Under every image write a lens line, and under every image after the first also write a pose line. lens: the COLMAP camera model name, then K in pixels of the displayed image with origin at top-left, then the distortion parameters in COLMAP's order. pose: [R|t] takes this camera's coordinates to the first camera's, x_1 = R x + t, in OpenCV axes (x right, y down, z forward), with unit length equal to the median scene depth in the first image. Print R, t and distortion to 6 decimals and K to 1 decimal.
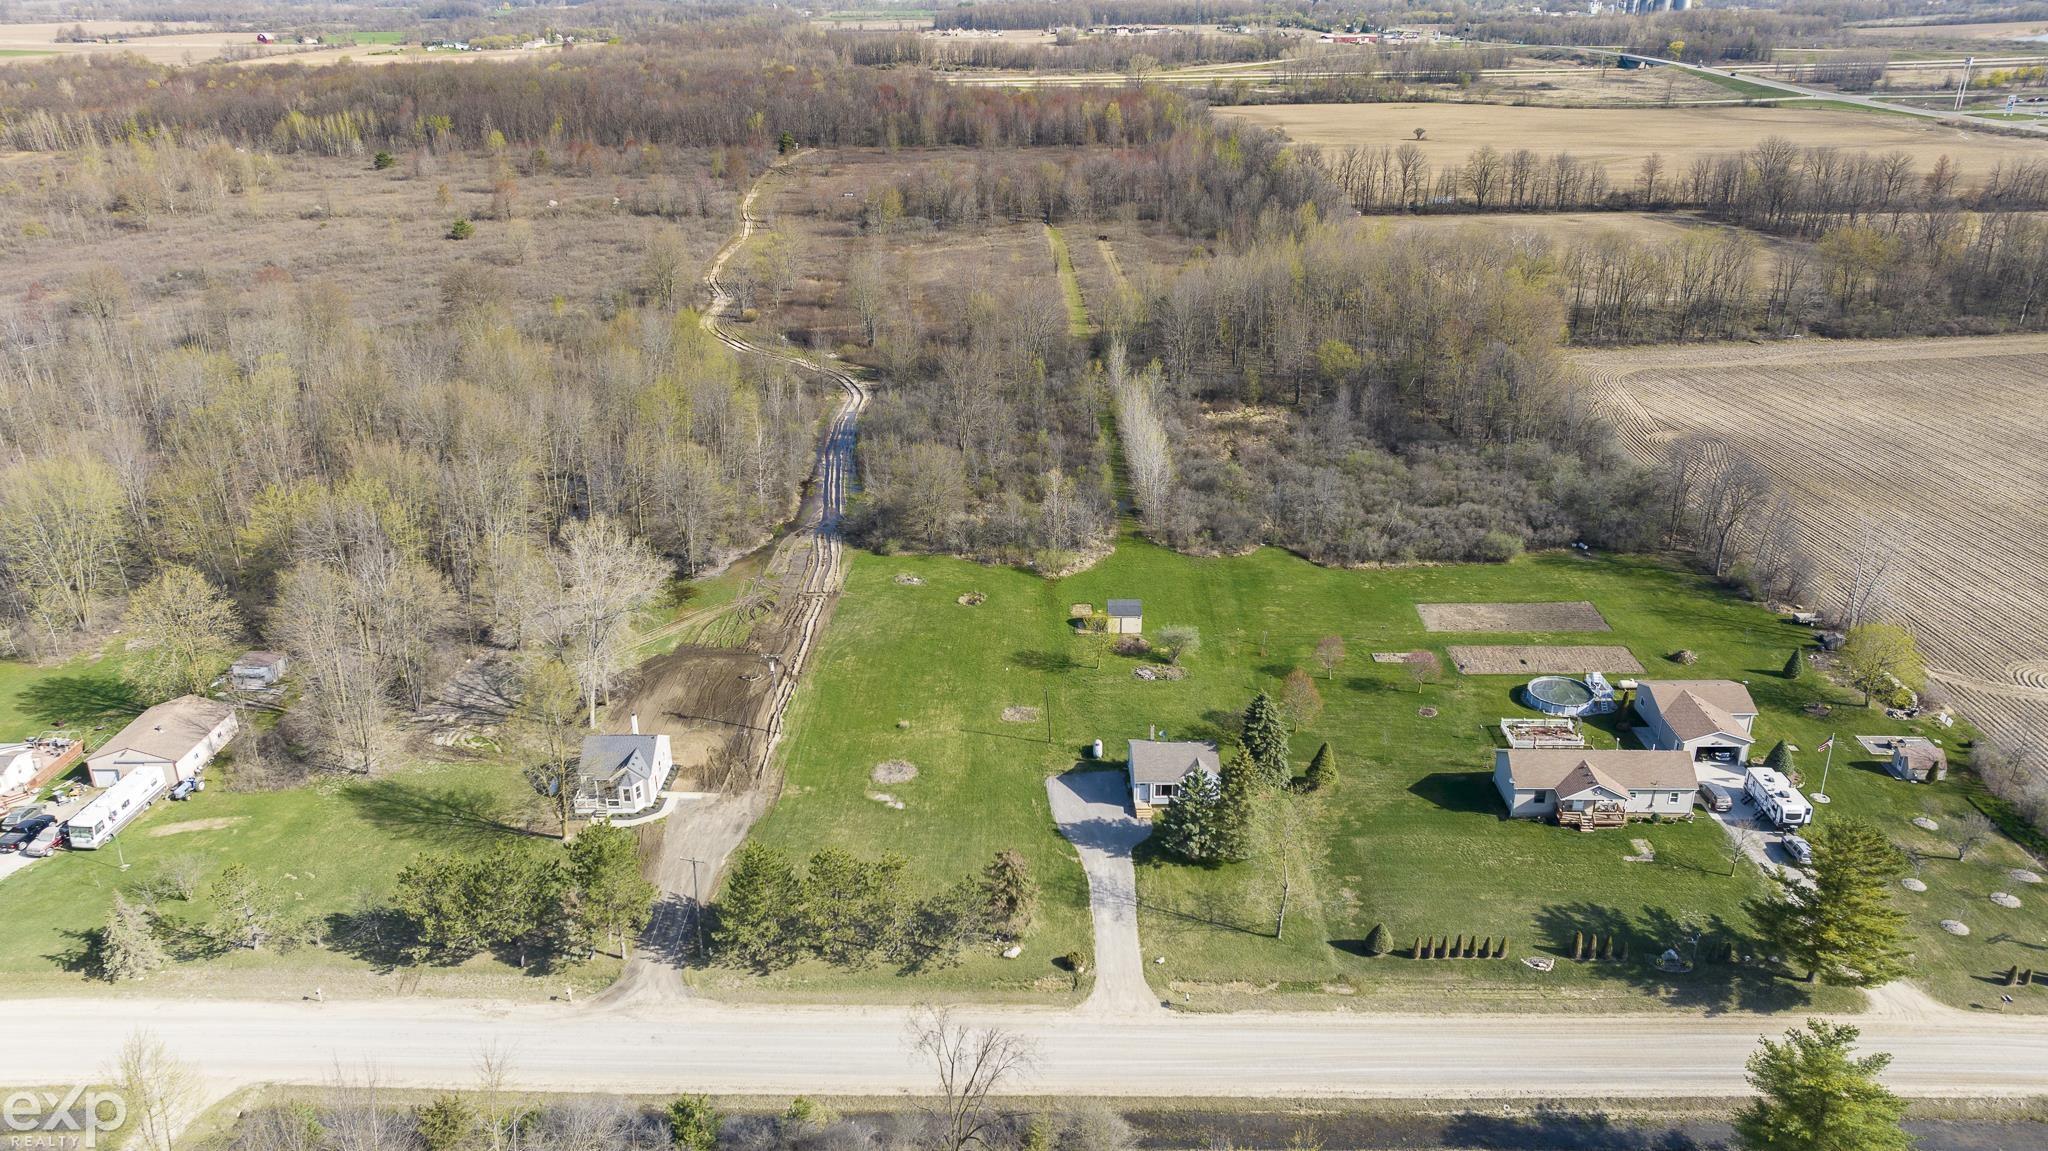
lens RADIAL K [[1438.3, 0, 1024.0], [0, 1438.3, 575.5], [0, 0, 1]] dist [-0.034550, 0.051615]
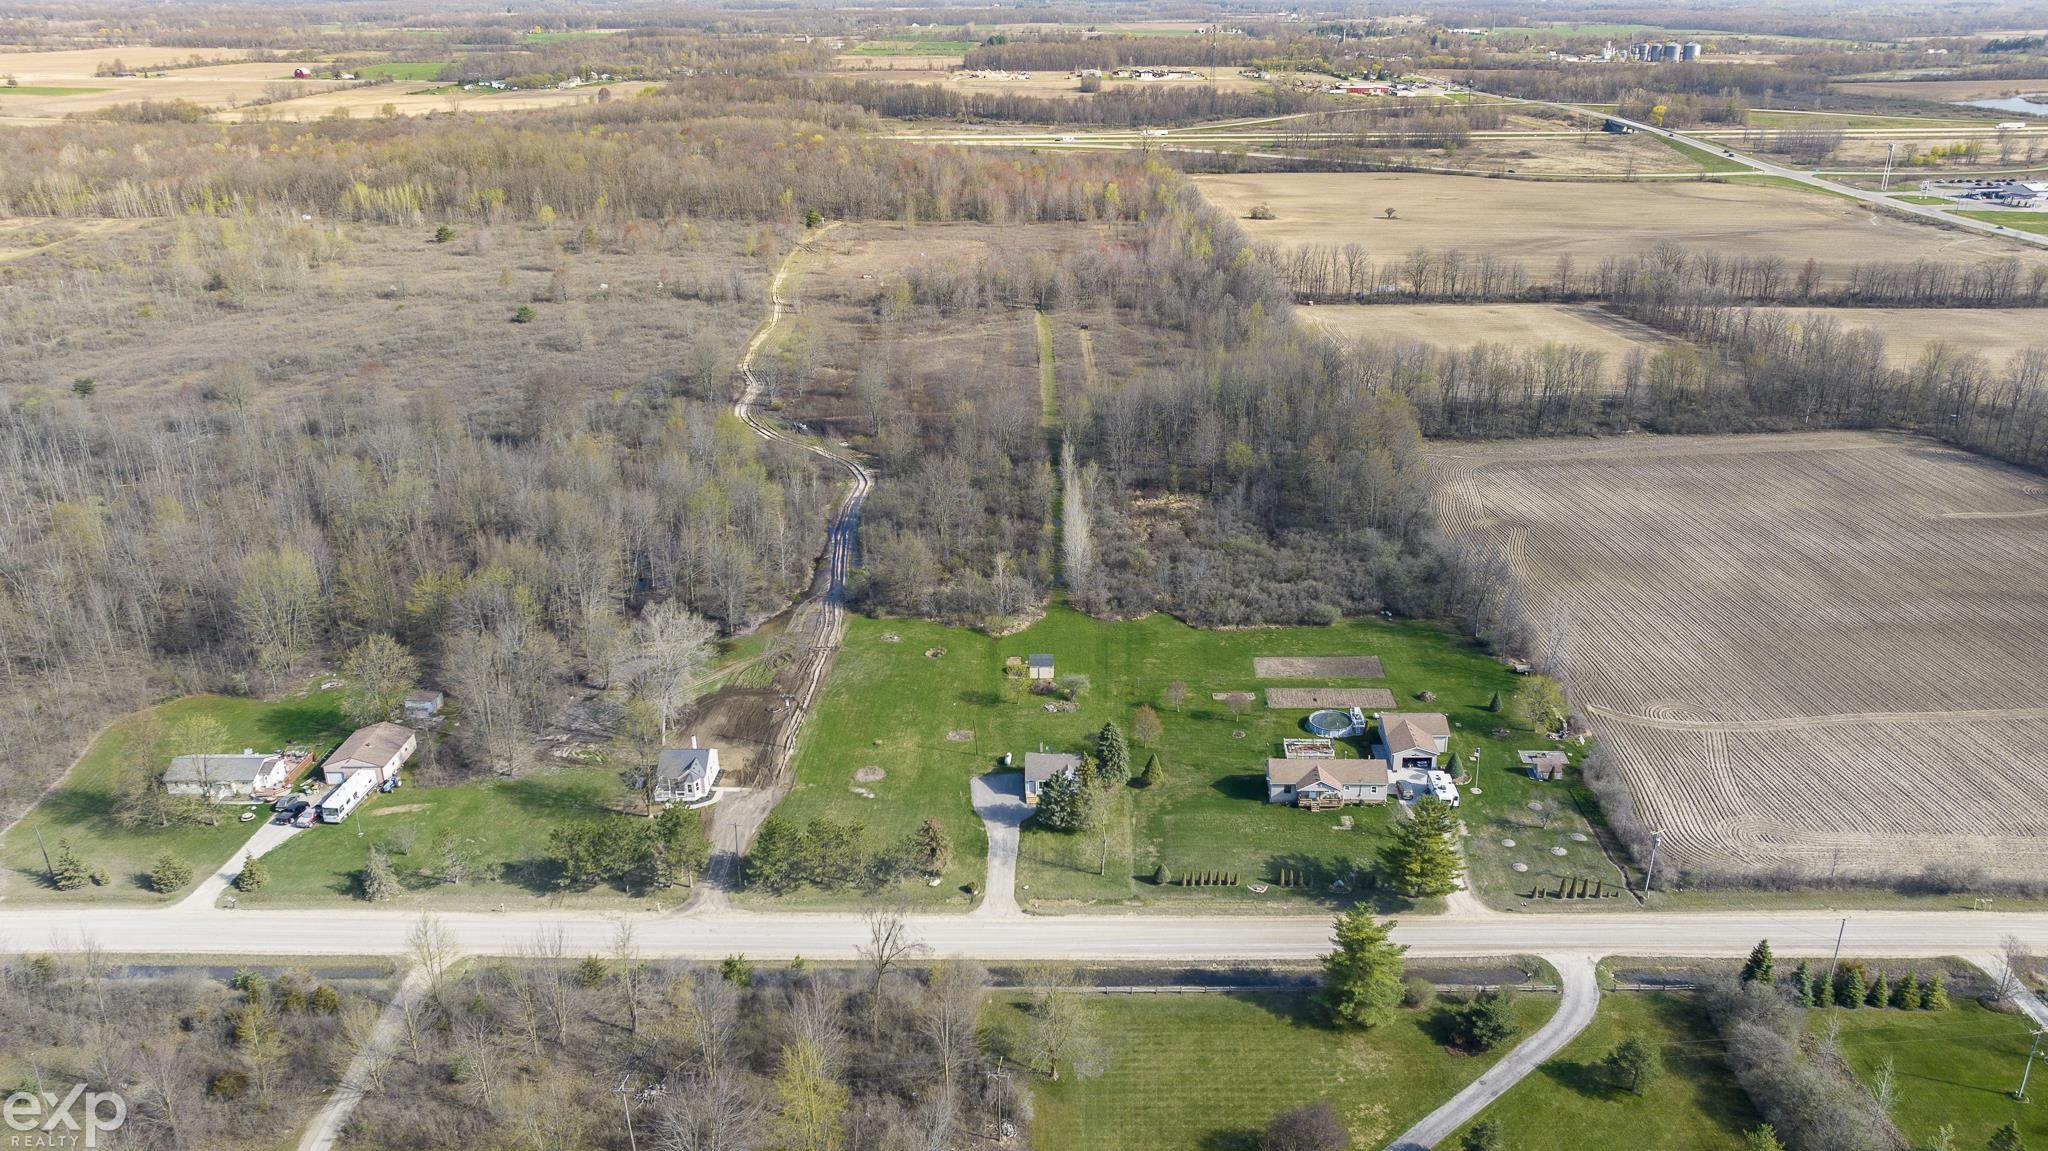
lens RADIAL K [[1455.5, 0, 1100.8], [0, 1455.5, 617.1], [0, 0, 1]] dist [-0.019871, 0.009699]
pose [[0.999648, 0.002704, 0.026409, 0.076187], [-0.003033, 0.999918, 0.012436, -0.031712], [-0.026373, -0.012512, 0.999574, -0.356957]]
